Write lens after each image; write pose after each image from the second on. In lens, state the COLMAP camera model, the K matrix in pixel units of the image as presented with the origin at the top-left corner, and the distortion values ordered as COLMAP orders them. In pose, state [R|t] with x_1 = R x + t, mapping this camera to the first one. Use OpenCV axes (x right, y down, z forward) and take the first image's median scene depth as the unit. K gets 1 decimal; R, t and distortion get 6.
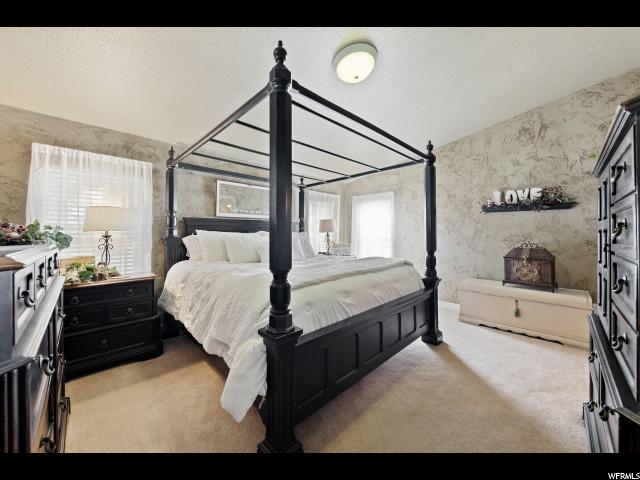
lens RADIAL K [[225.8, 0, 322.3], [0, 225.8, 233.4], [0, 0, 1]] dist [0.000925, -0.000003]
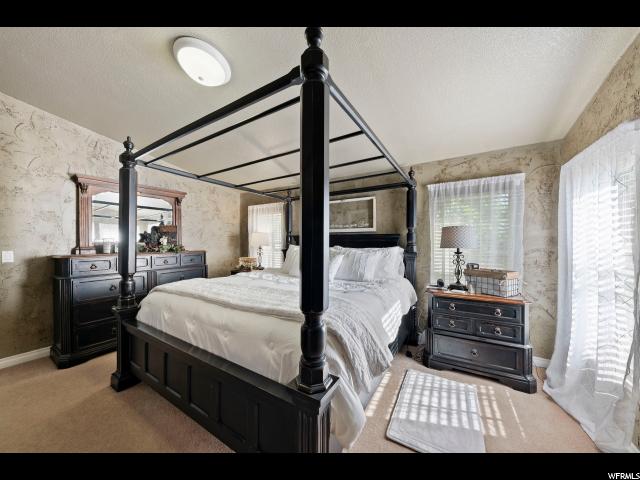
lens RADIAL K [[219.4, 0, 320.3], [0, 219.4, 242.9], [0, 0, 1]] dist [0.000530, -0.000114]
pose [[0.258059, 0.002580, -0.966126, 0.600654], [-0.002437, 0.999995, 0.002019, -0.023782], [0.966126, 0.001834, 0.258064, 0.658166]]
